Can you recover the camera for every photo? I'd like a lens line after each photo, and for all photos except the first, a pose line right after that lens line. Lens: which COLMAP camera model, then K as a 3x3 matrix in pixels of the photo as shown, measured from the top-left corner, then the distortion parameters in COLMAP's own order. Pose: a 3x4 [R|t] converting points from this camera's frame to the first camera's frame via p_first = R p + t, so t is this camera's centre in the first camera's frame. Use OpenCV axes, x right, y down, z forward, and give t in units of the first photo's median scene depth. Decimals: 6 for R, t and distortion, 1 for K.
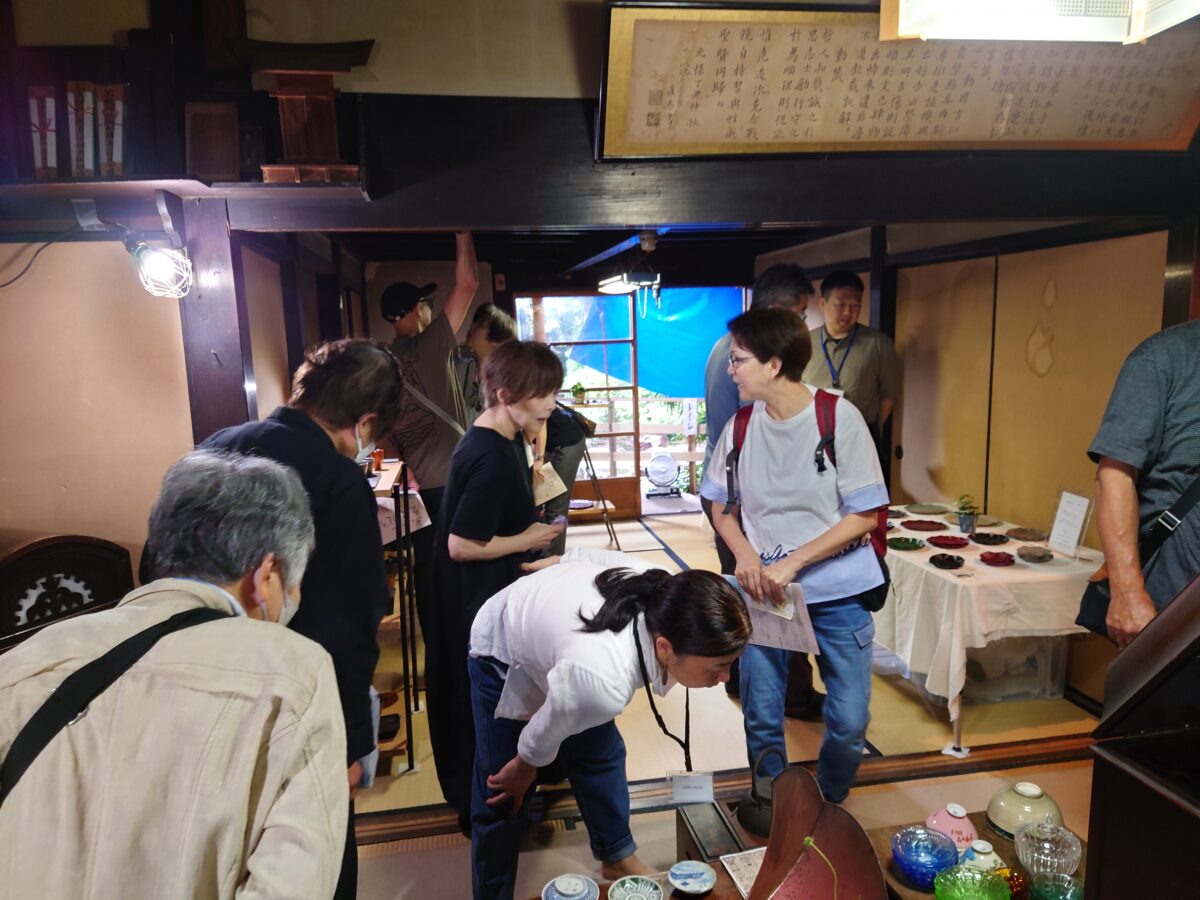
lens RADIAL K [[857.7, 0, 598.0], [0, 857.7, 449.9], [0, 0, 1]] dist [0.006128, -0.002497]
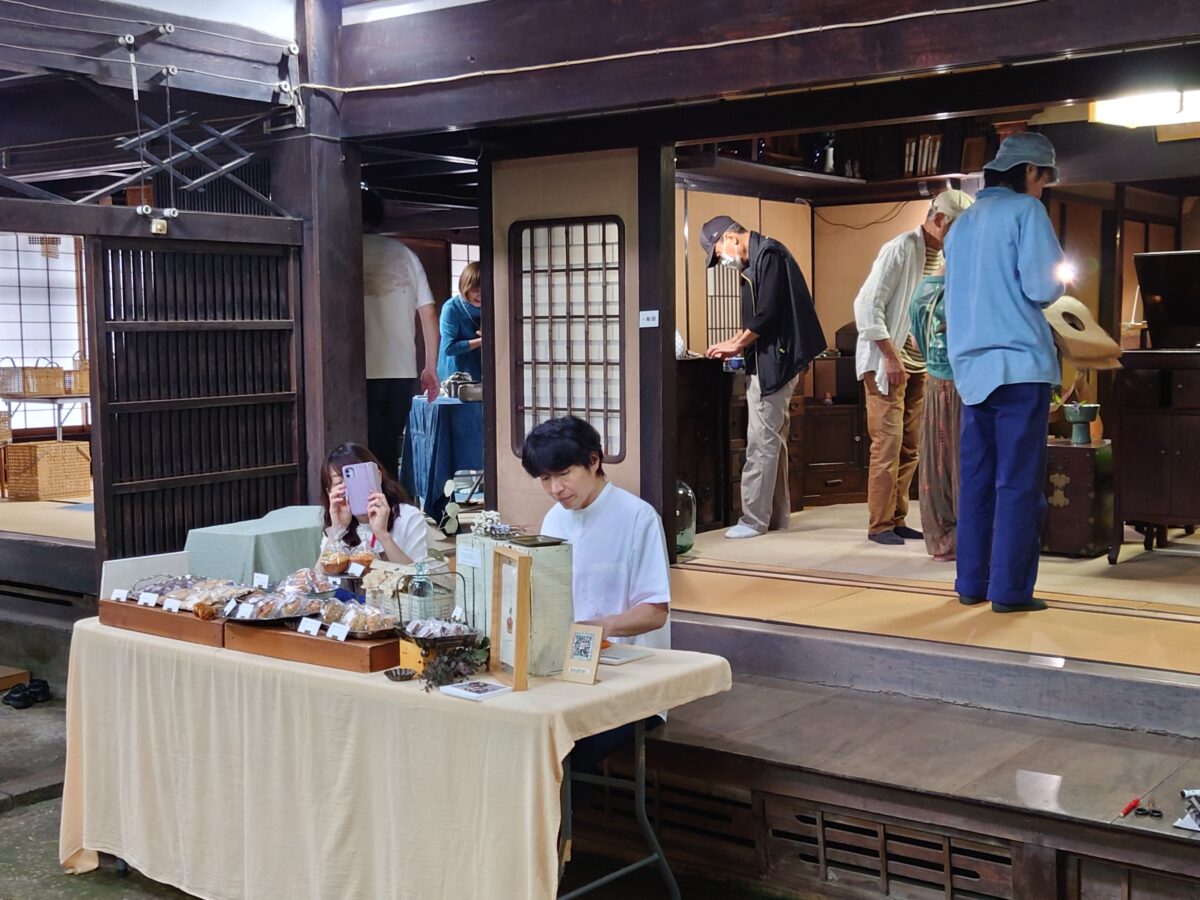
lens RADIAL K [[857.7, 0, 596.9], [0, 857.7, 448.5], [0, 0, 1]] dist [0.006128, -0.002497]
pose [[0.597738, 0.164348, -0.784665, 0.867082], [-0.118556, 0.986121, 0.116230, 0.267521], [0.792877, 0.023551, 0.608927, -1.160455]]
